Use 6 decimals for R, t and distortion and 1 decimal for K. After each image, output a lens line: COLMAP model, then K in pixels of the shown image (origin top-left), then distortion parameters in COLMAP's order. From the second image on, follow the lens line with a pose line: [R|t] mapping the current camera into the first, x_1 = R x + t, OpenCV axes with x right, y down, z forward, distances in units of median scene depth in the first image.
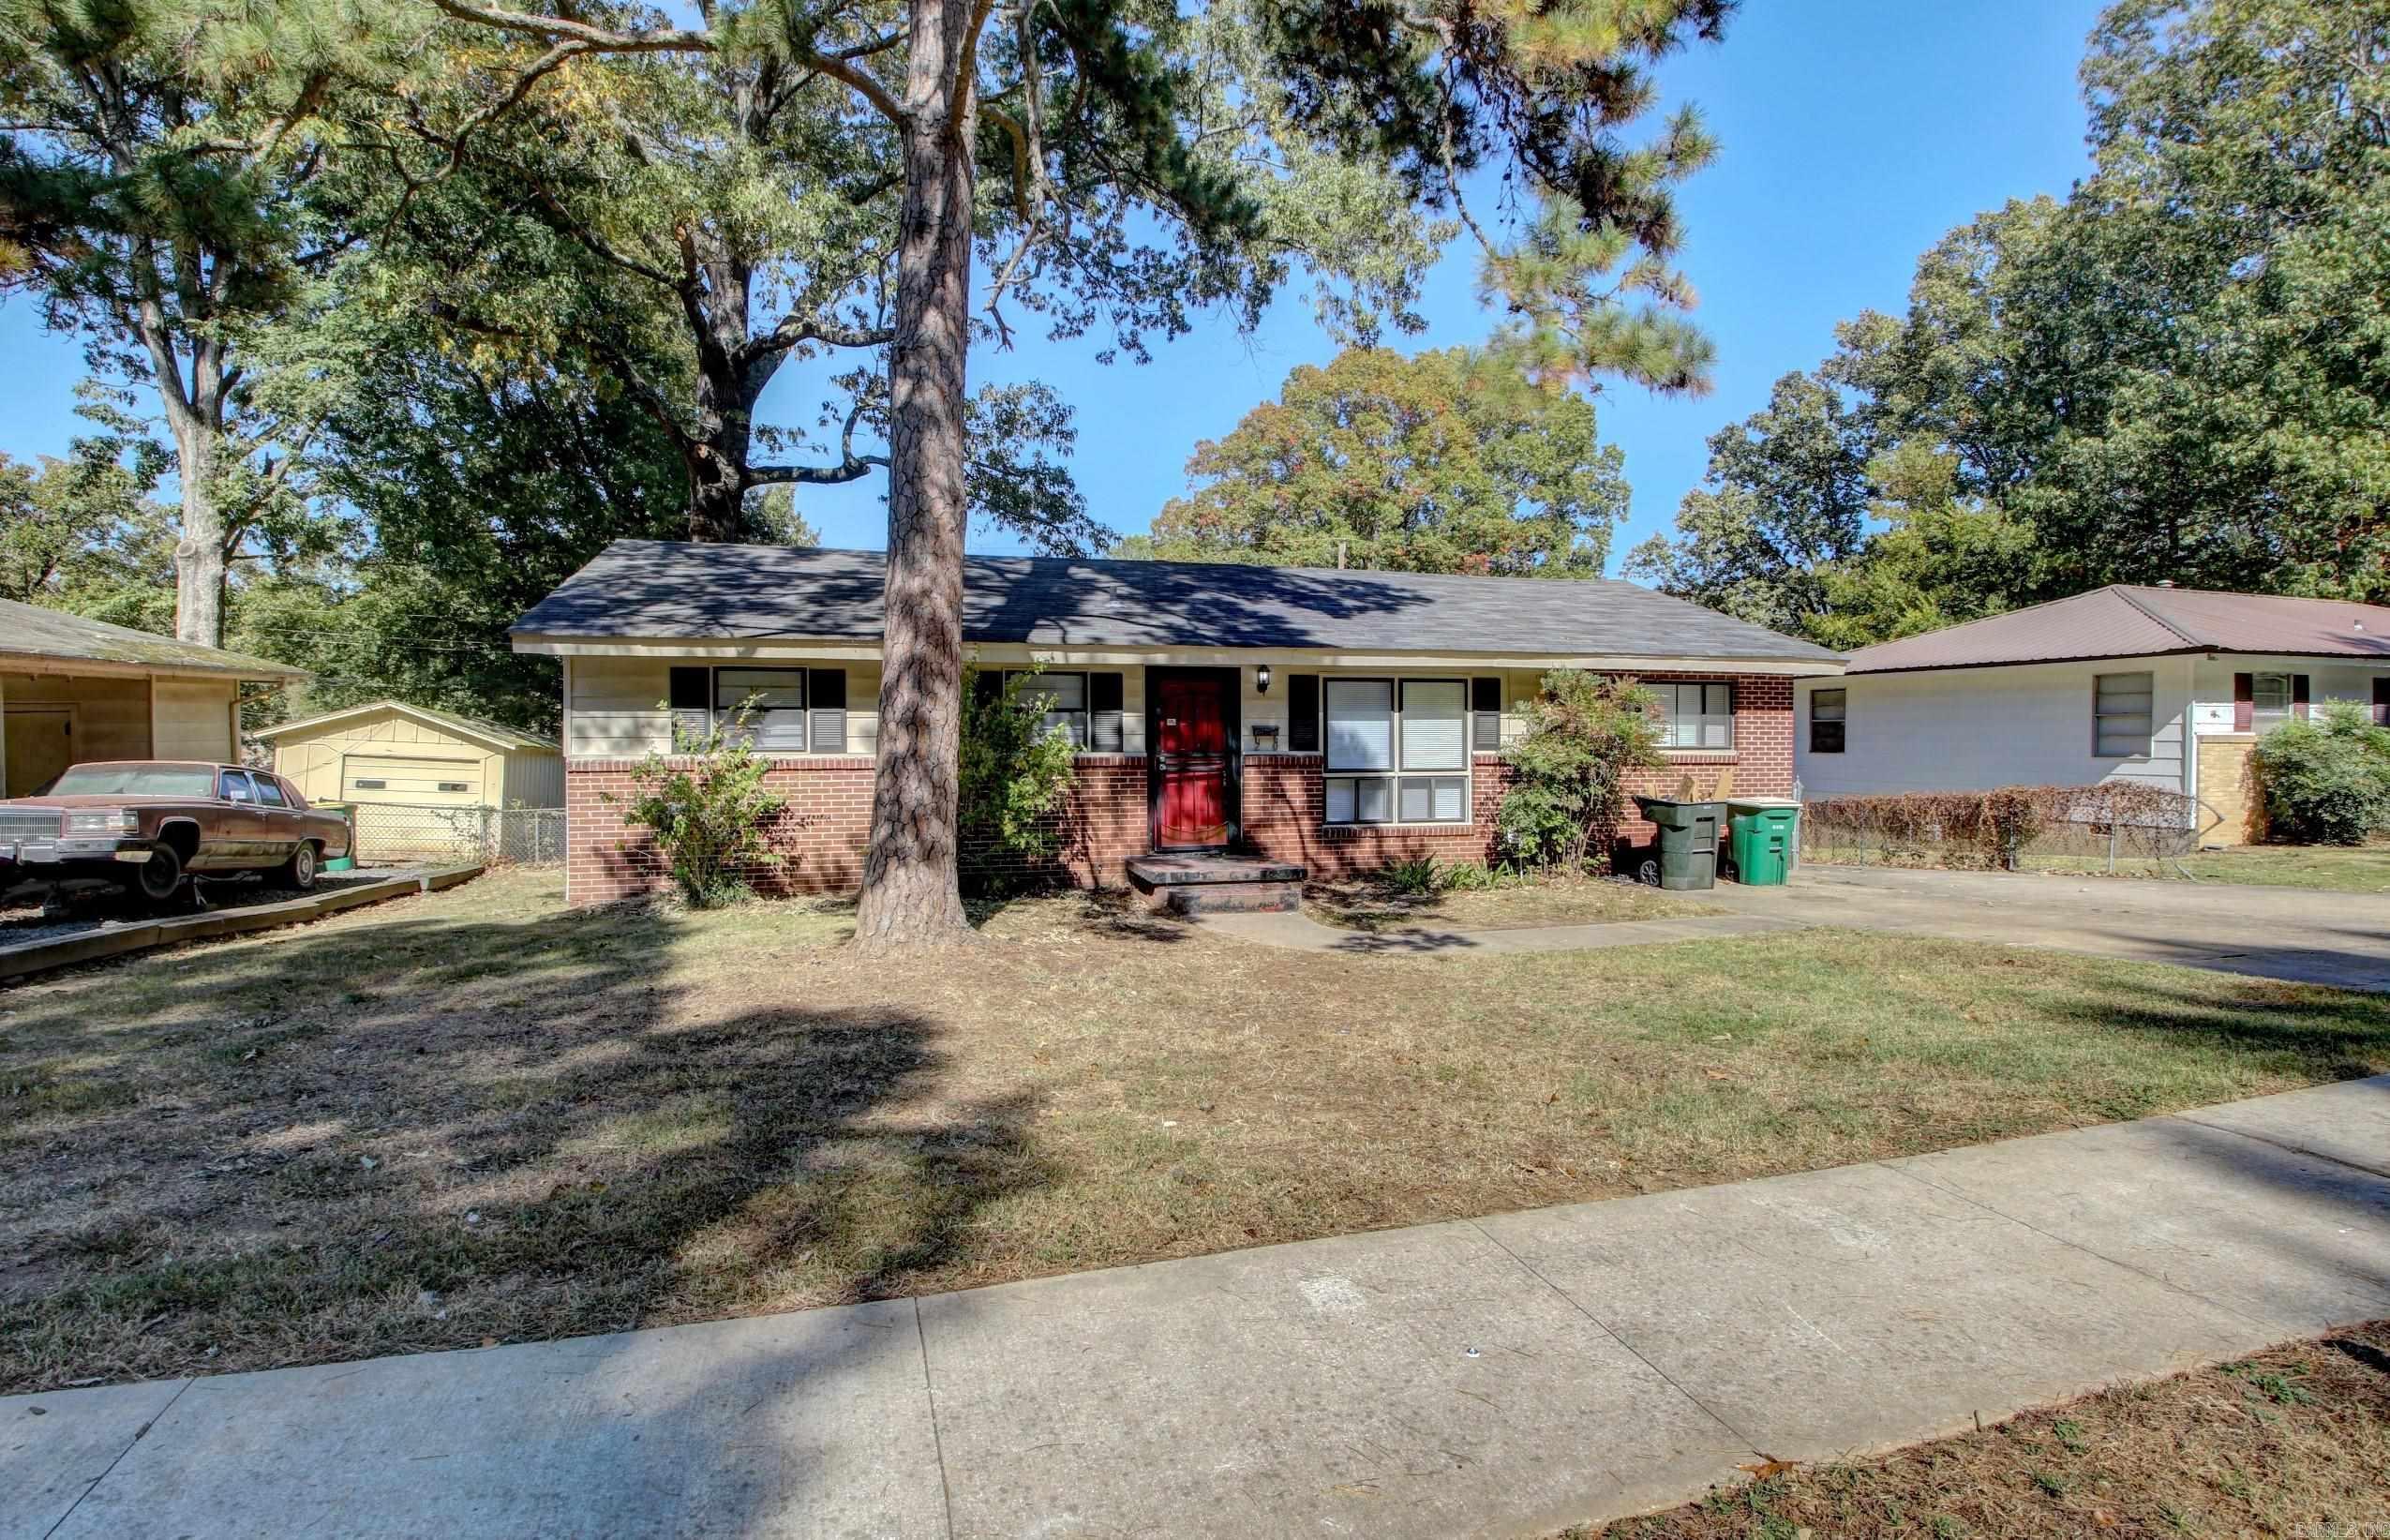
lens RADIAL K [[1165.1, 0, 1181.7], [0, 1165.1, 761.1], [0, 0, 1]] dist [0.015631, -0.031730]
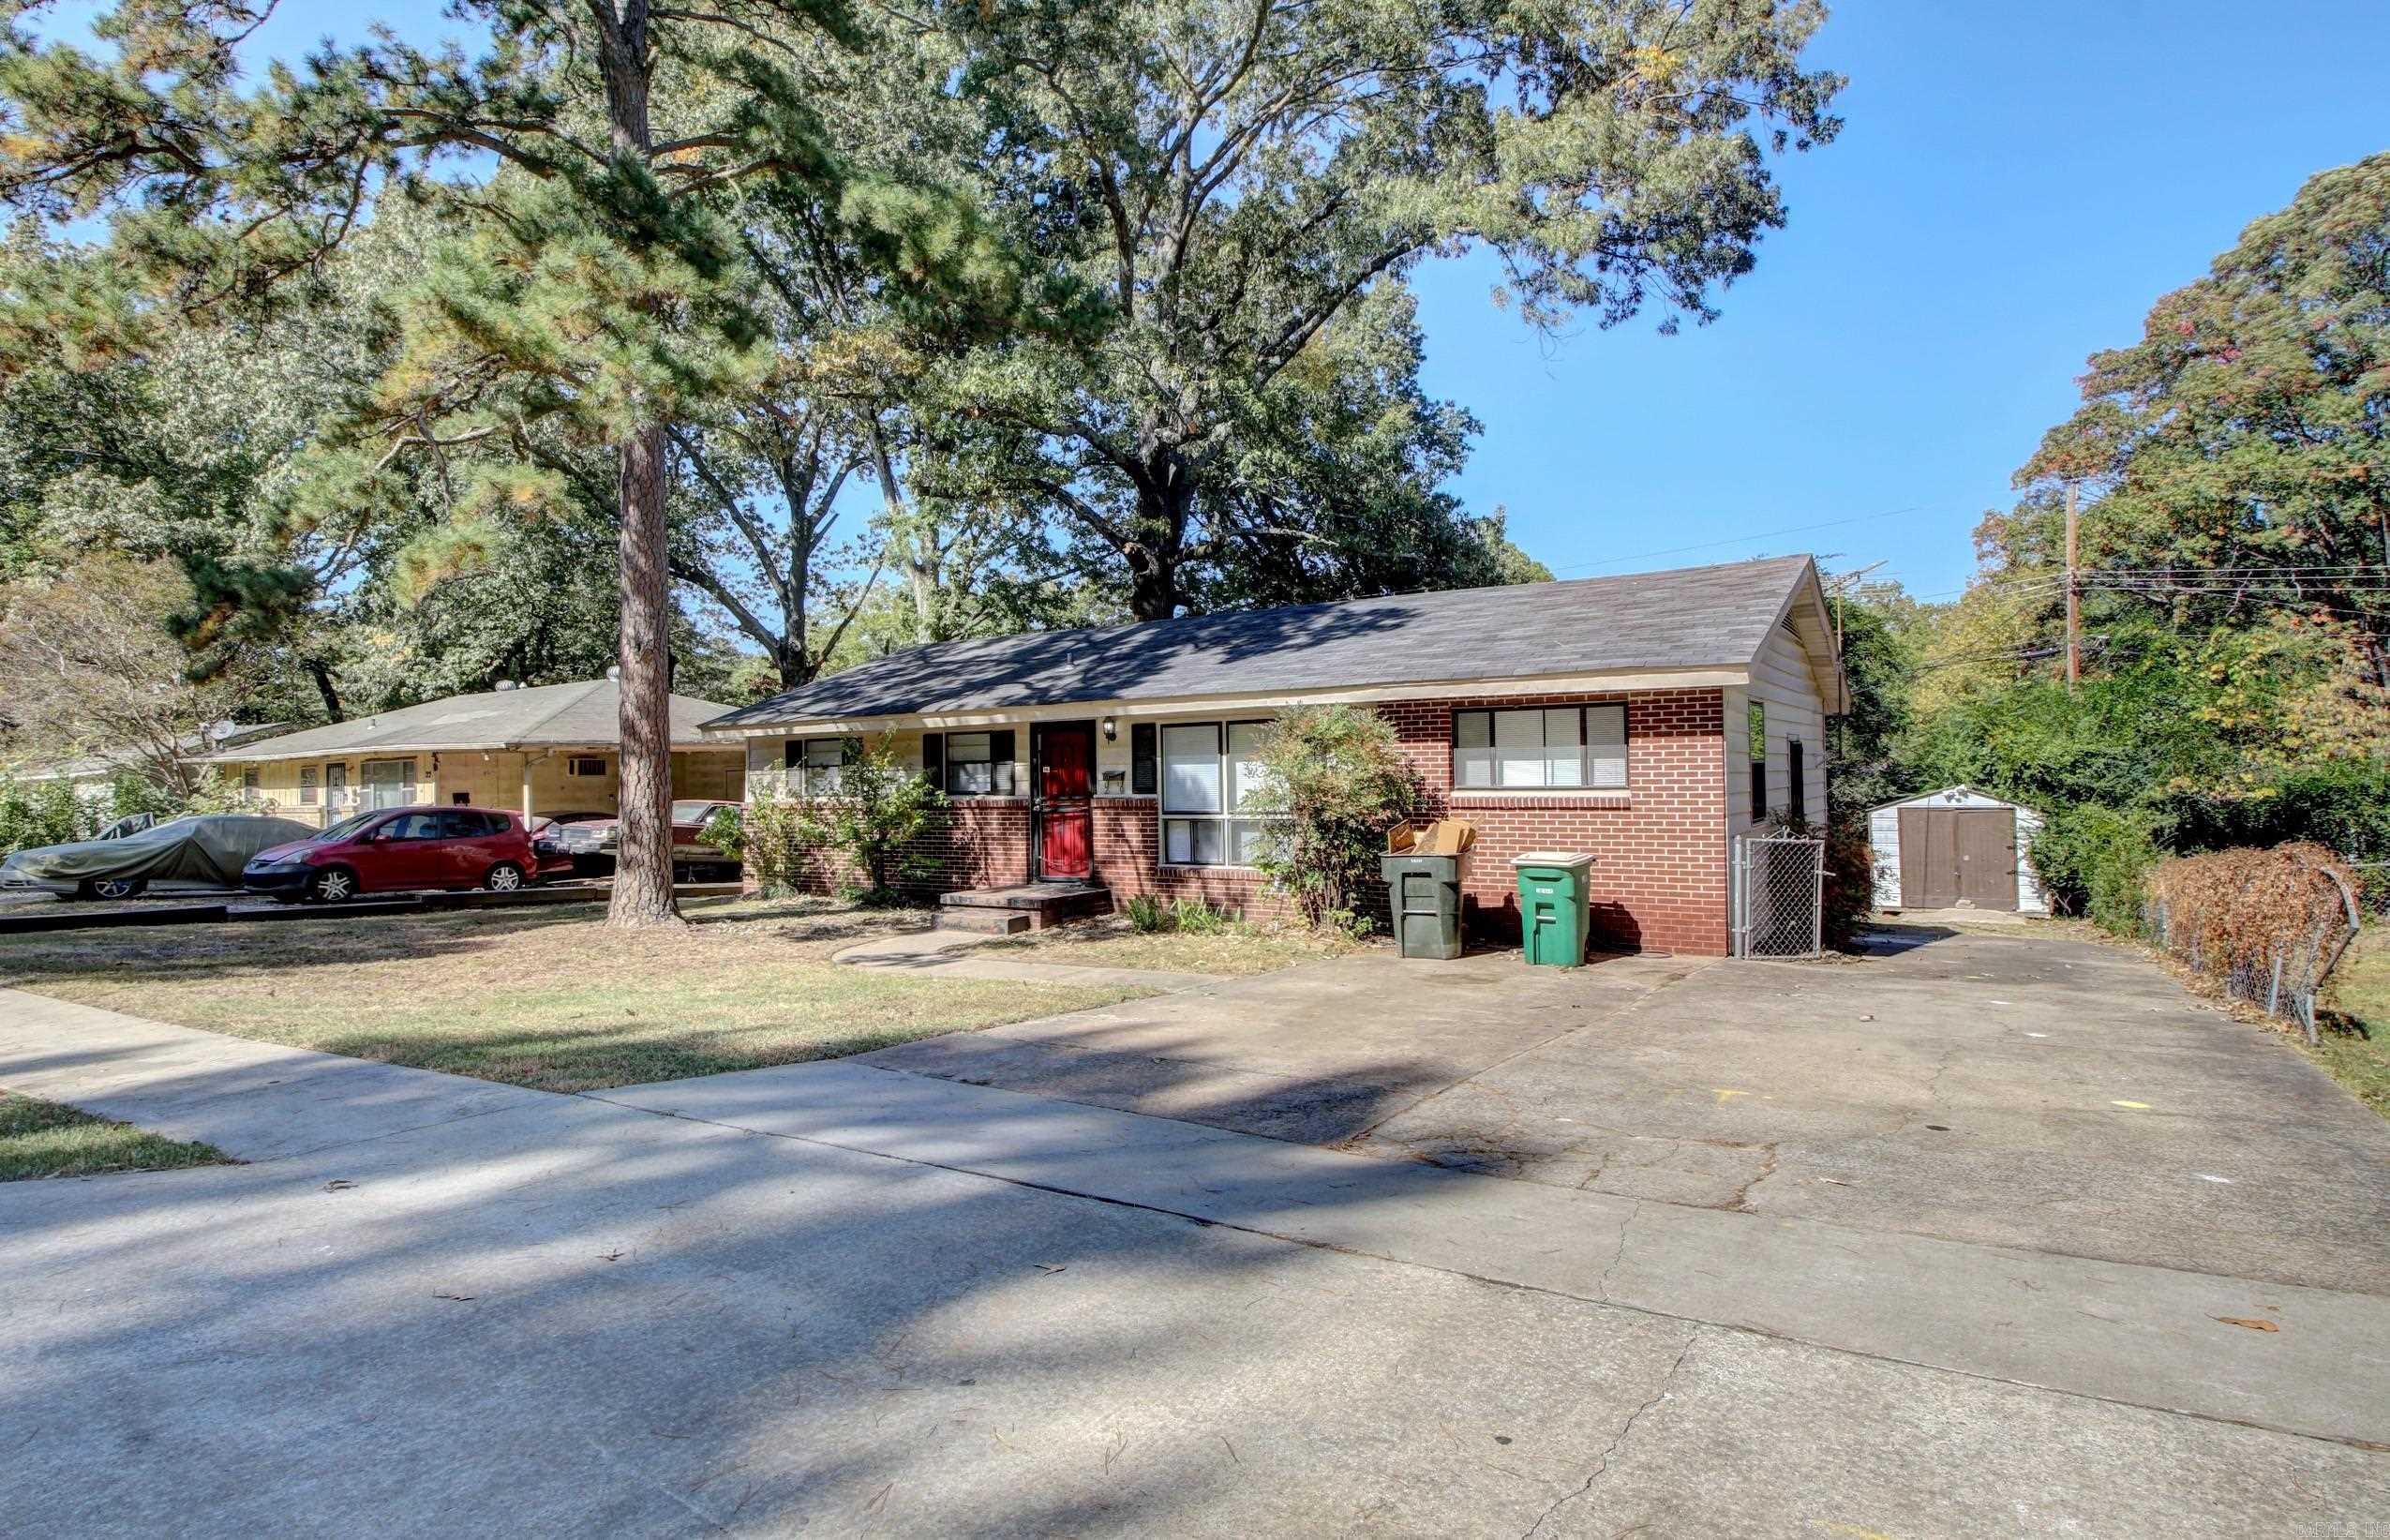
lens RADIAL K [[1251.9, 0, 1205.2], [0, 1251.9, 757.4], [0, 0, 1]] dist [0.003547, -0.024560]
pose [[0.675810, -0.022232, -0.736741, 0.987653], [0.004312, 0.999647, -0.026210, -0.012042], [0.737064, 0.014536, 0.675667, 0.263471]]
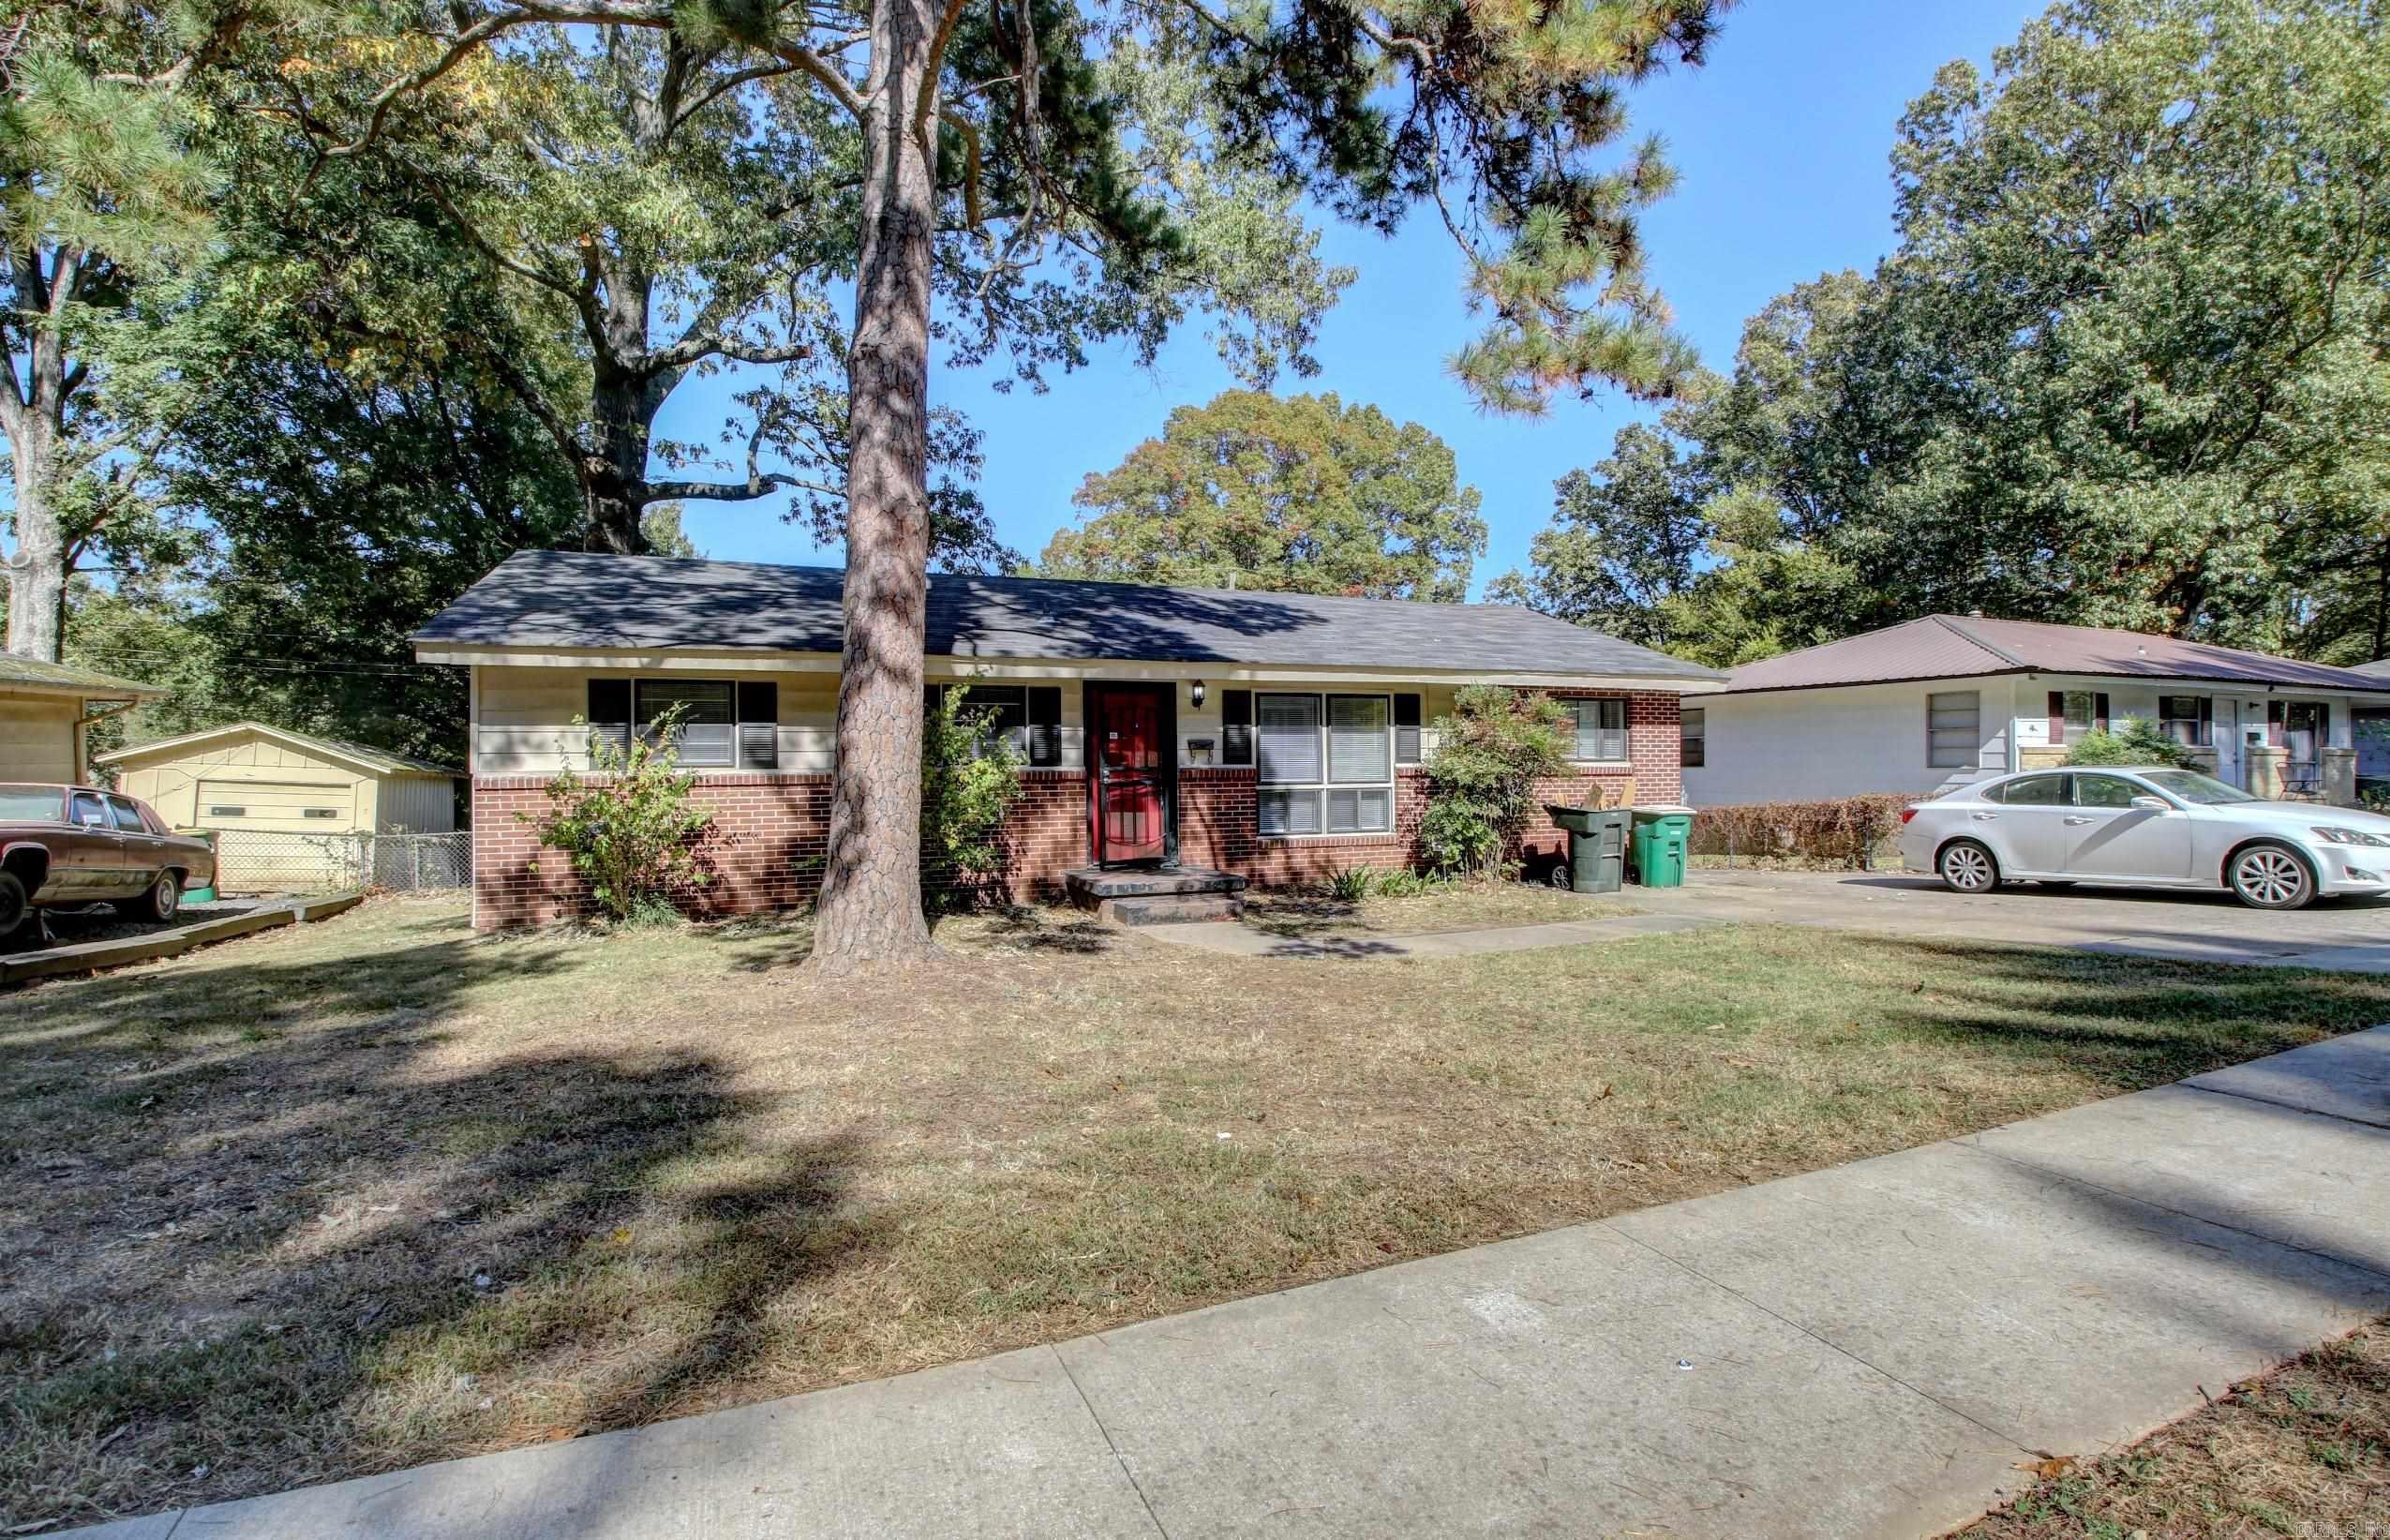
lens RADIAL K [[1119.0, 0, 1190.7], [0, 1119.0, 764.8], [0, 0, 1]] dist [0.009006, -0.022227]
pose [[0.993253, -0.006500, 0.115783, -0.049214], [0.008566, 0.999813, -0.017357, 0.008347], [-0.115649, 0.018232, 0.993123, 0.031227]]
